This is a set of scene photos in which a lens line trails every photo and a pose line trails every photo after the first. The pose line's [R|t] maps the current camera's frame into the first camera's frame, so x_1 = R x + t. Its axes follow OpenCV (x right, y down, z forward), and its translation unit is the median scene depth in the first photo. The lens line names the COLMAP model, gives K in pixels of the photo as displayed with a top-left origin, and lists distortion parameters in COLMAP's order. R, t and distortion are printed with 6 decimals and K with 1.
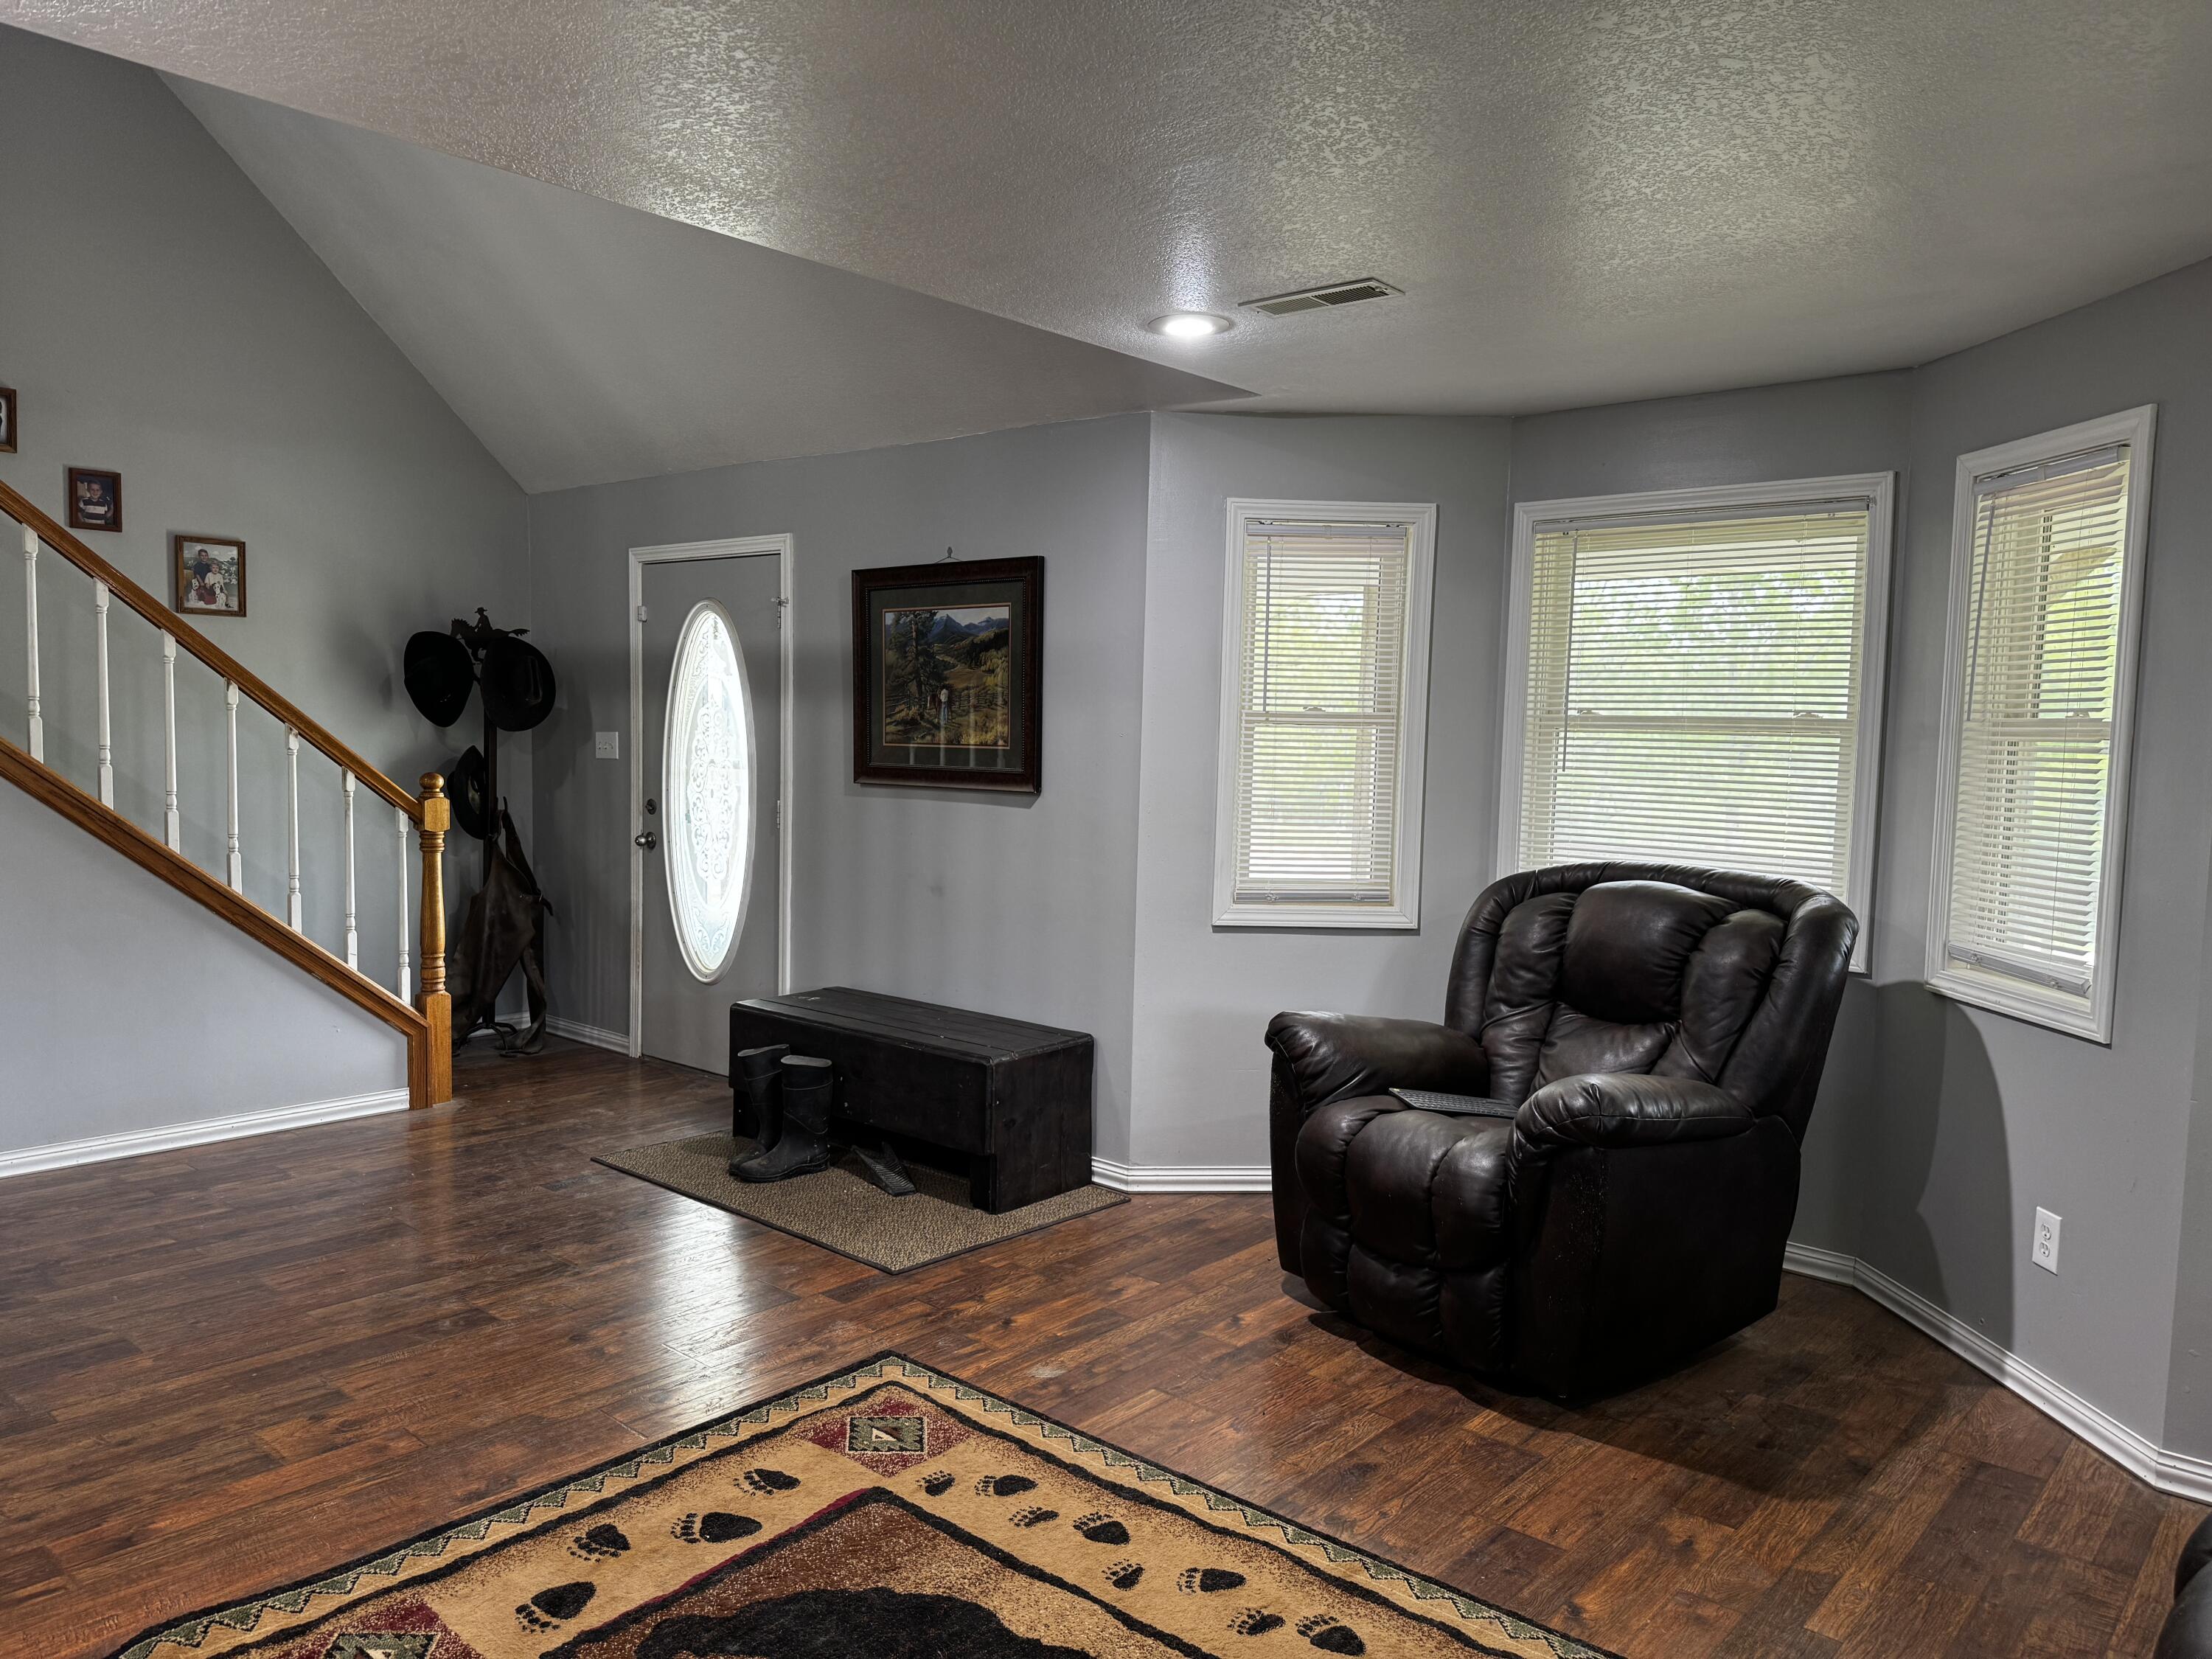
lens RADIAL K [[1576.1, 0, 1122.5], [0, 1576.1, 826.2], [0, 0, 1]] dist [0.001764, -0.001194]
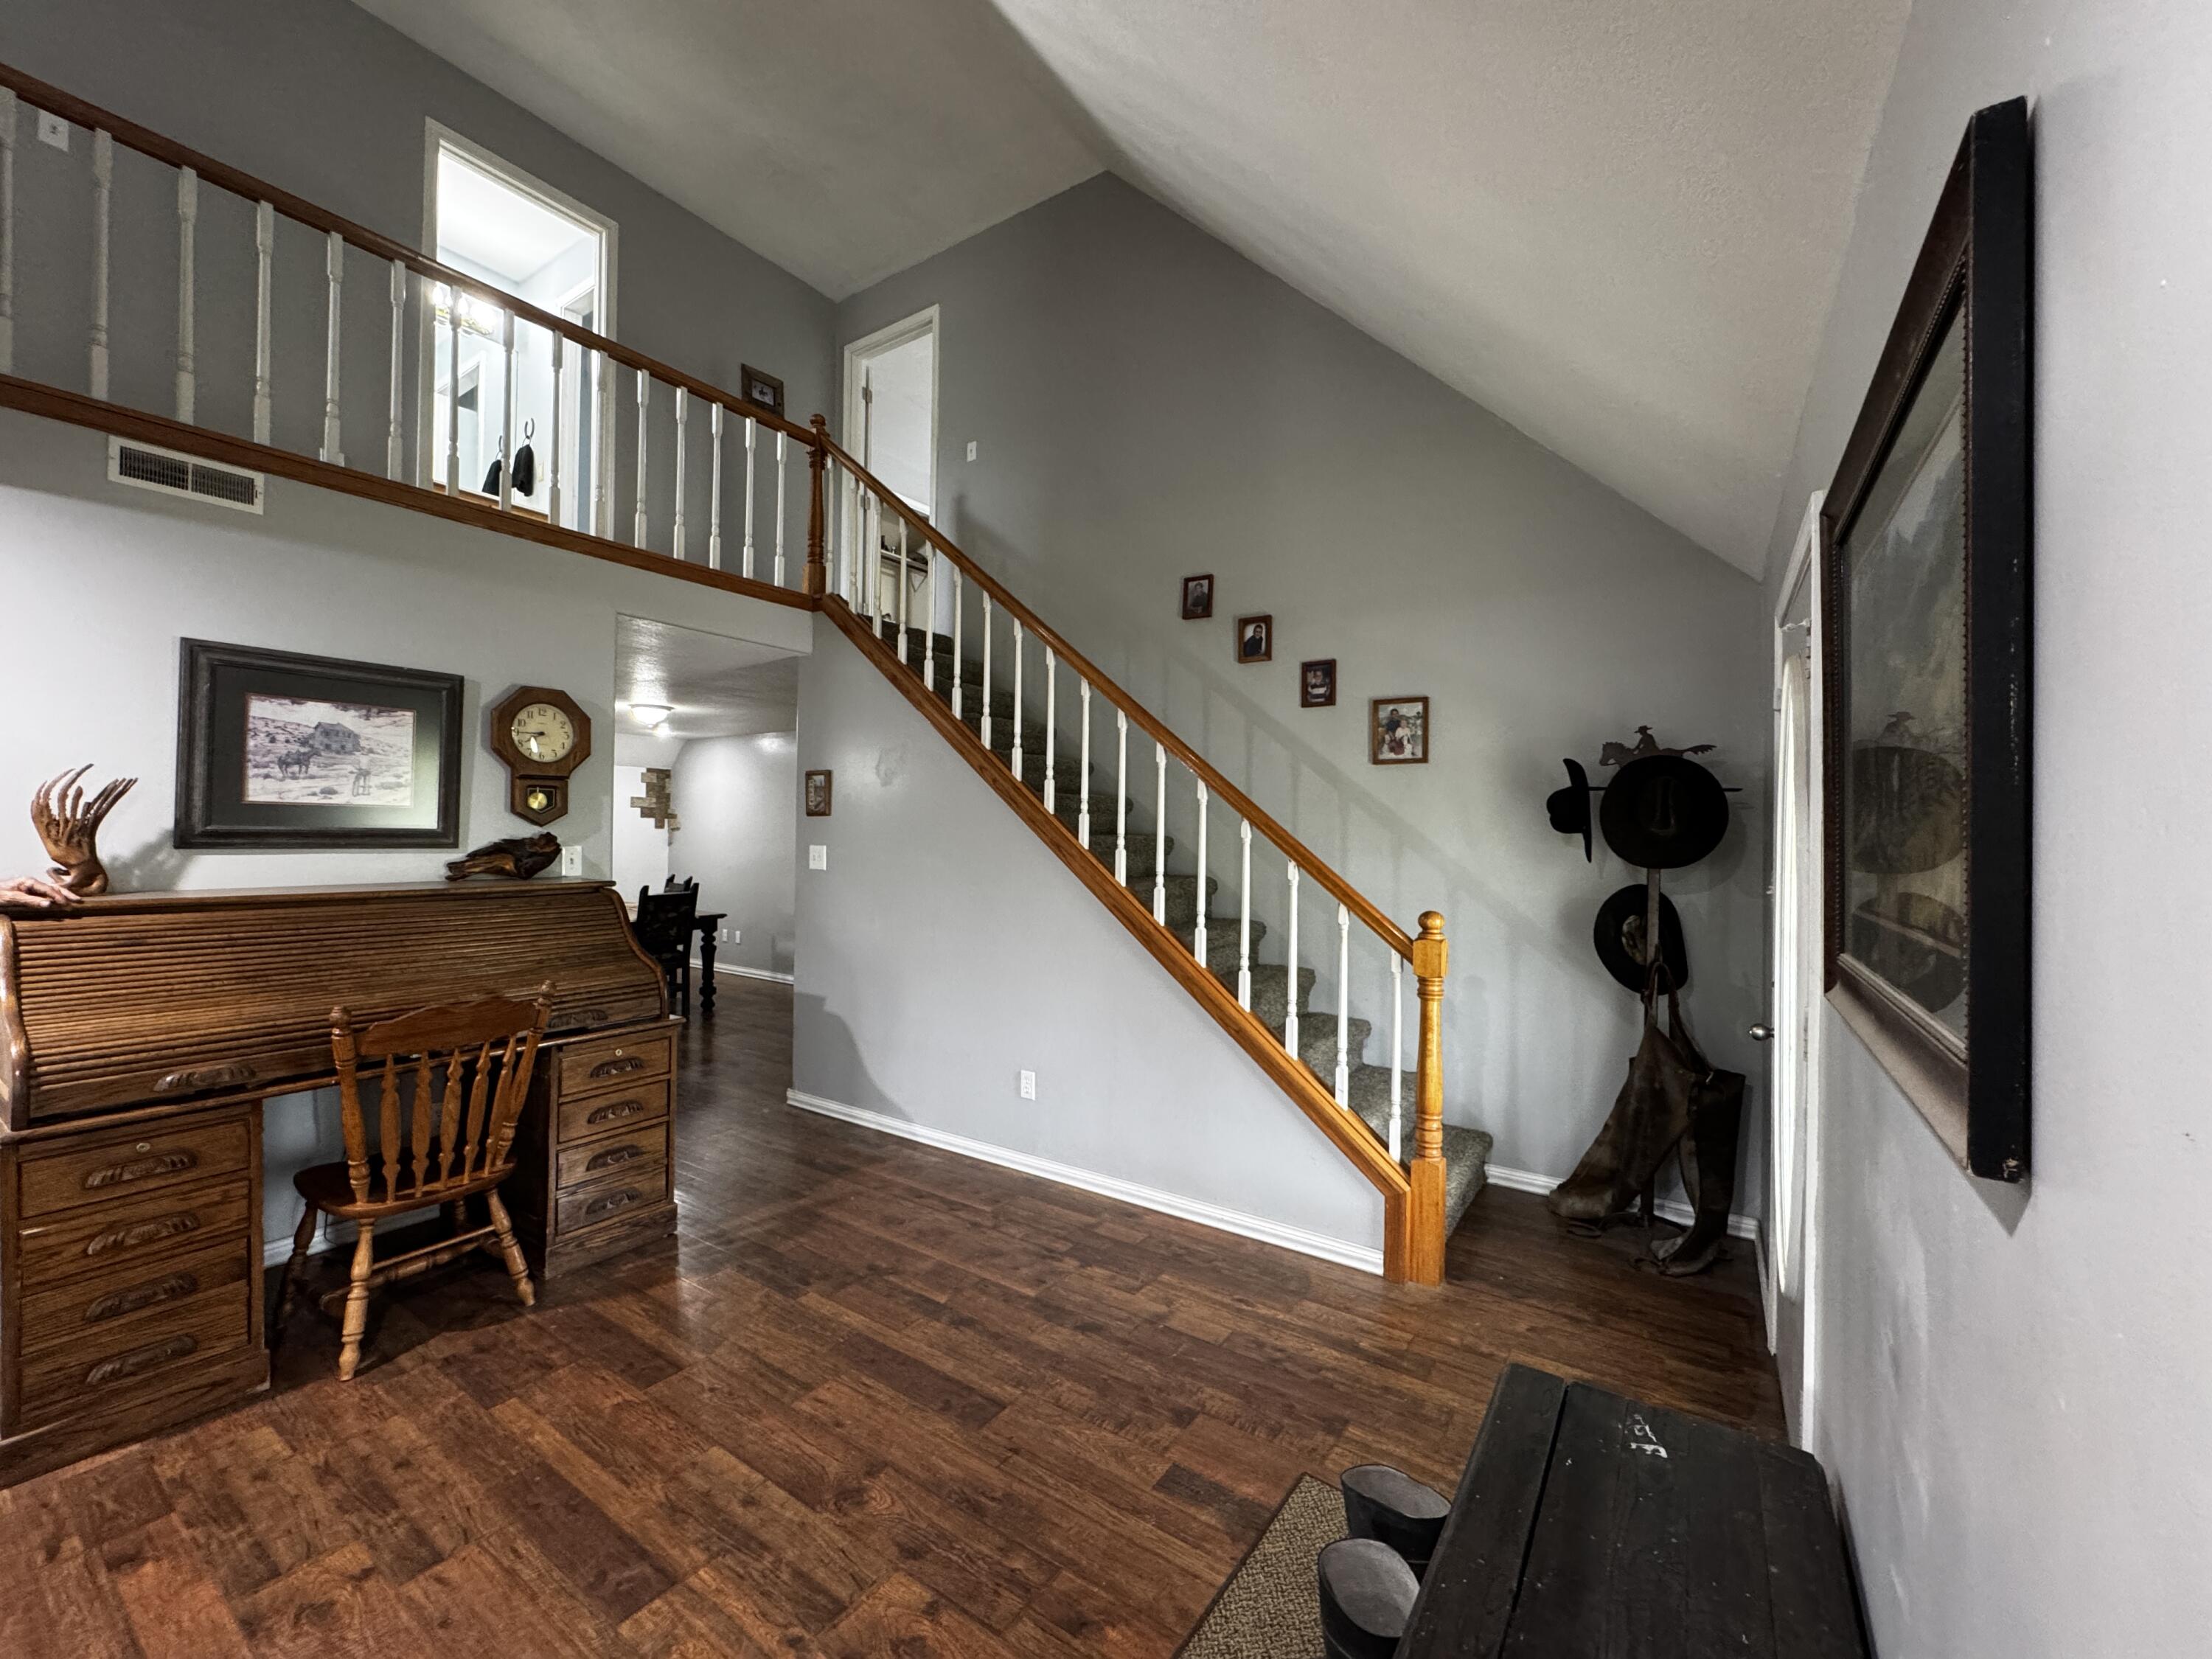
lens RADIAL K [[885.7, 0, 1109.7], [0, 885.7, 825.4], [0, 0, 1]] dist [-0.002267, 0.000125]
pose [[0.118664, -0.031909, -0.992422, 0.085120], [-0.076643, 0.996207, -0.041195, -0.087978], [0.989972, 0.080951, 0.115768, 1.396087]]
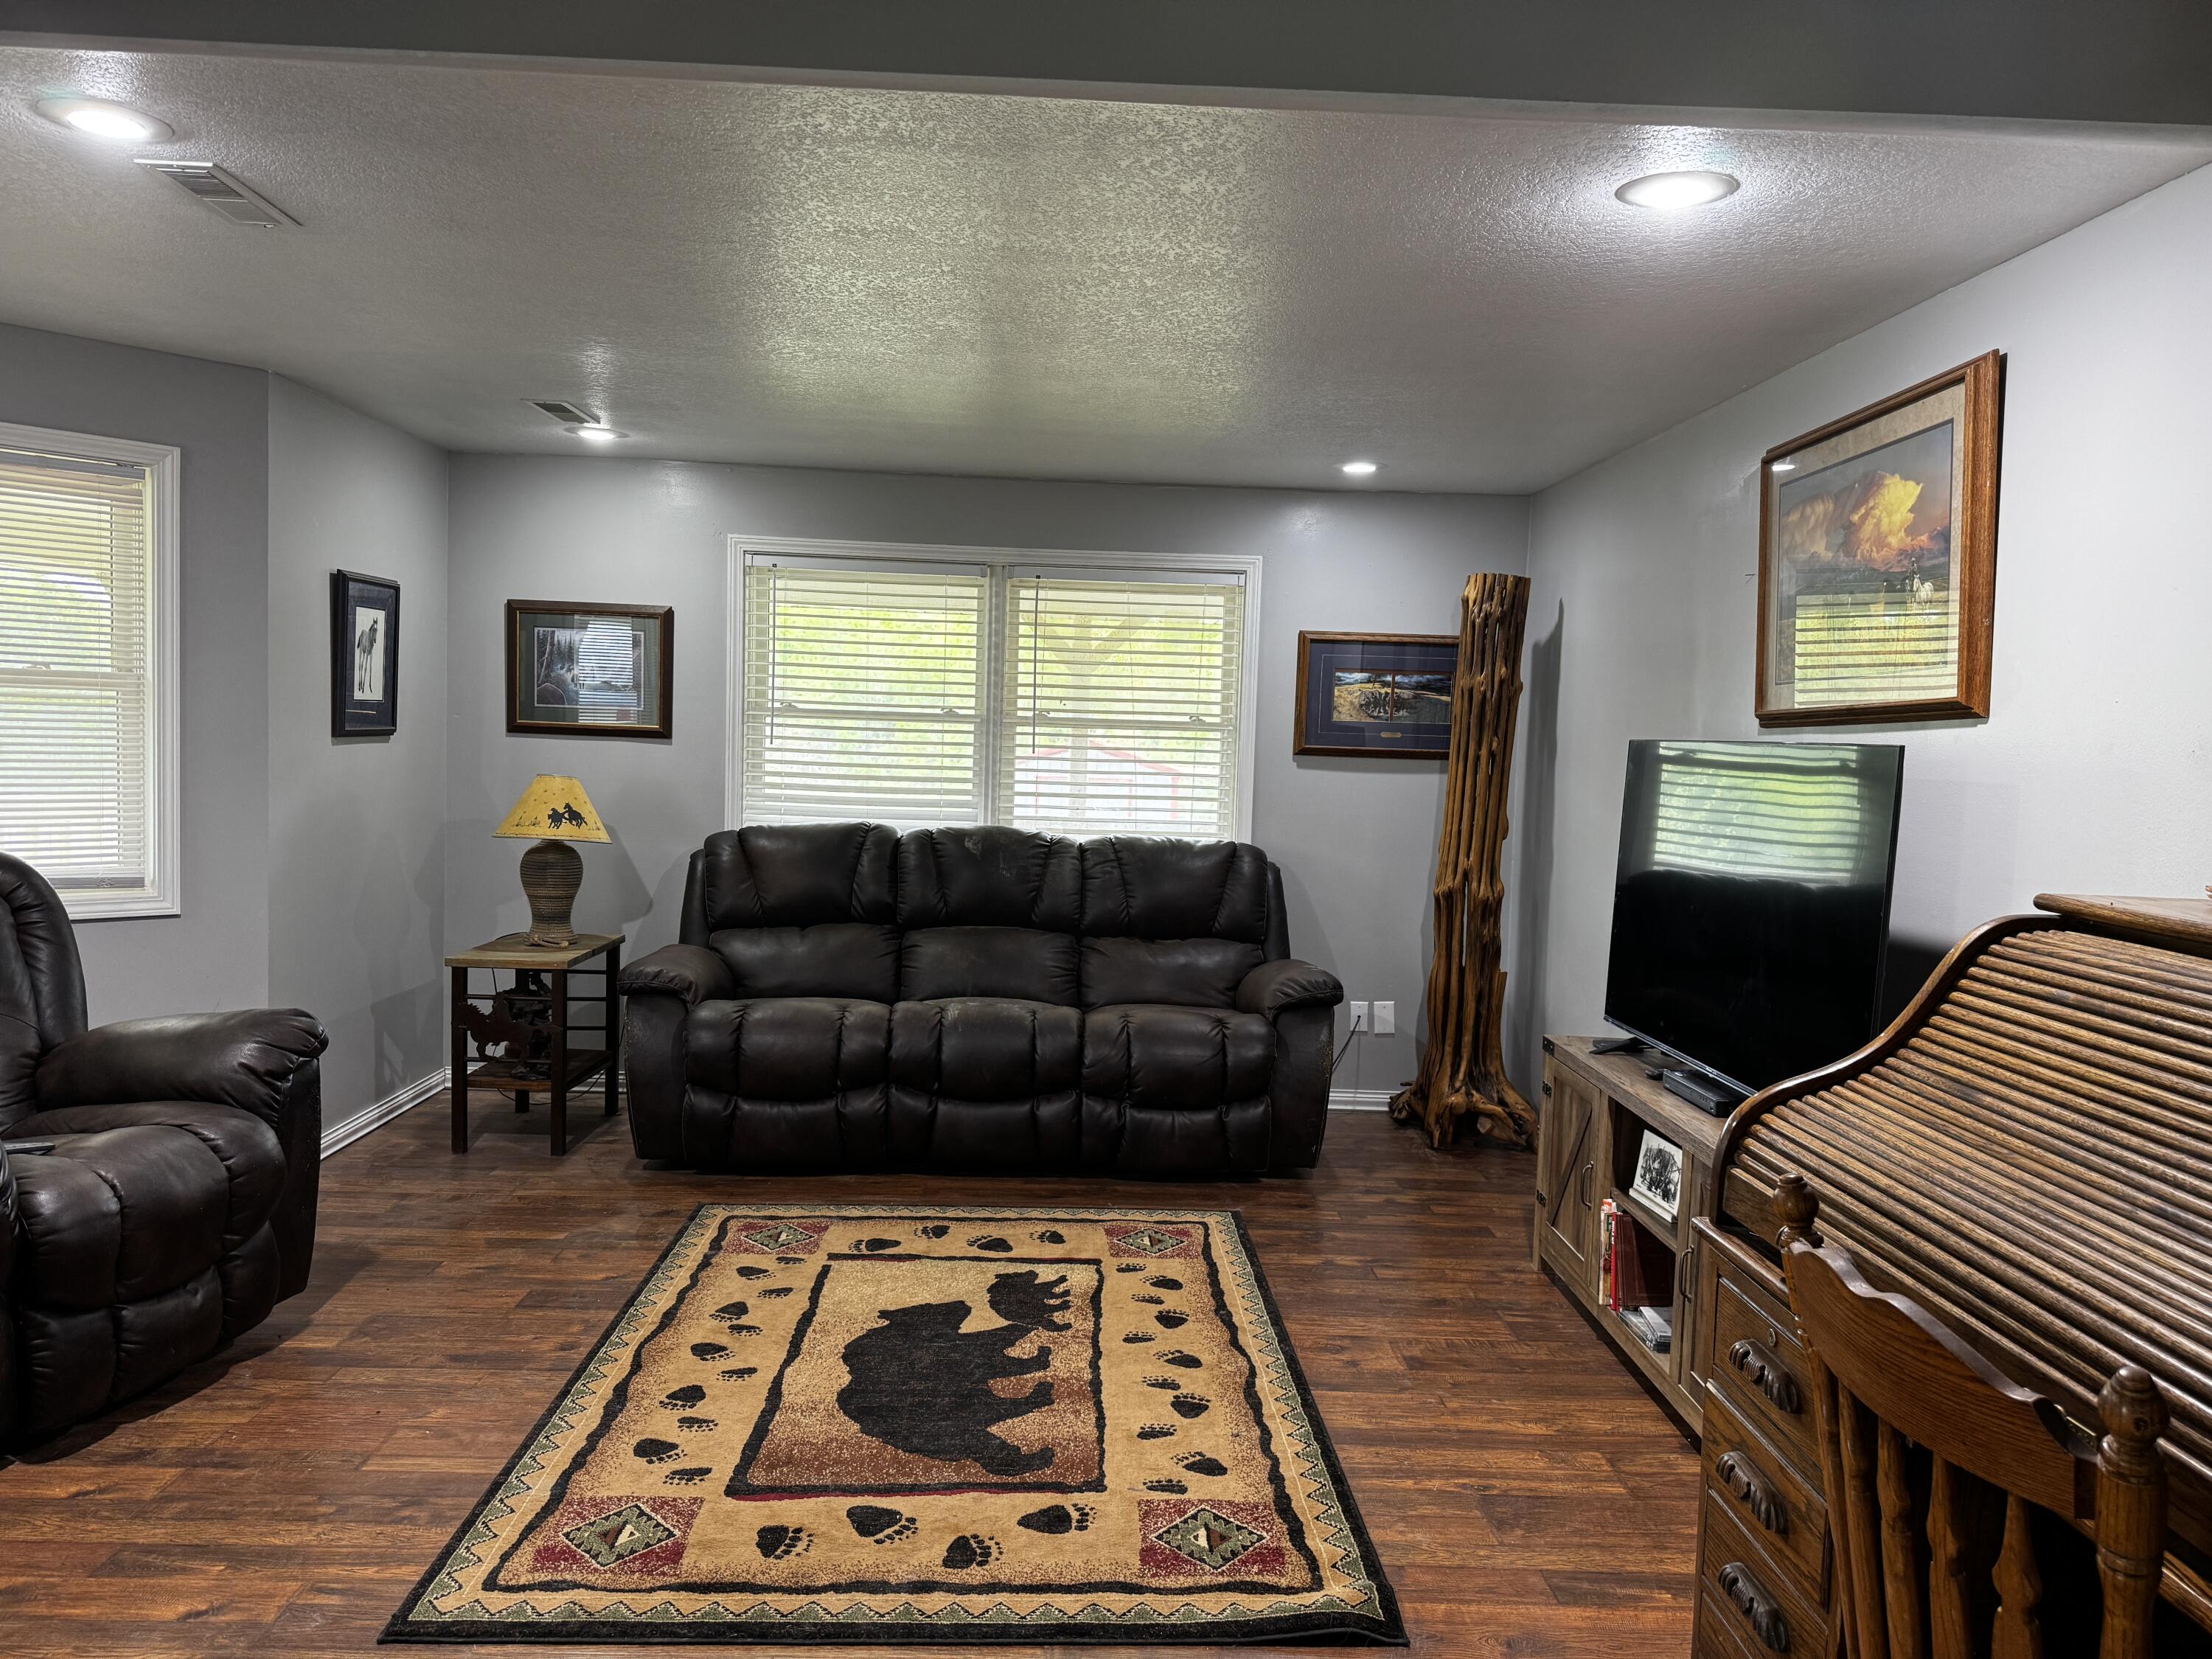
lens RADIAL K [[1542.6, 0, 1095.1], [0, 1542.6, 832.6], [0, 0, 1]] dist [0.153284, -0.241028]
pose [[-0.670027, -0.091854, 0.736632, -0.955832], [0.004377, 0.991809, 0.127654, -0.109384], [-0.742324, 0.088756, -0.664137, 1.389315]]
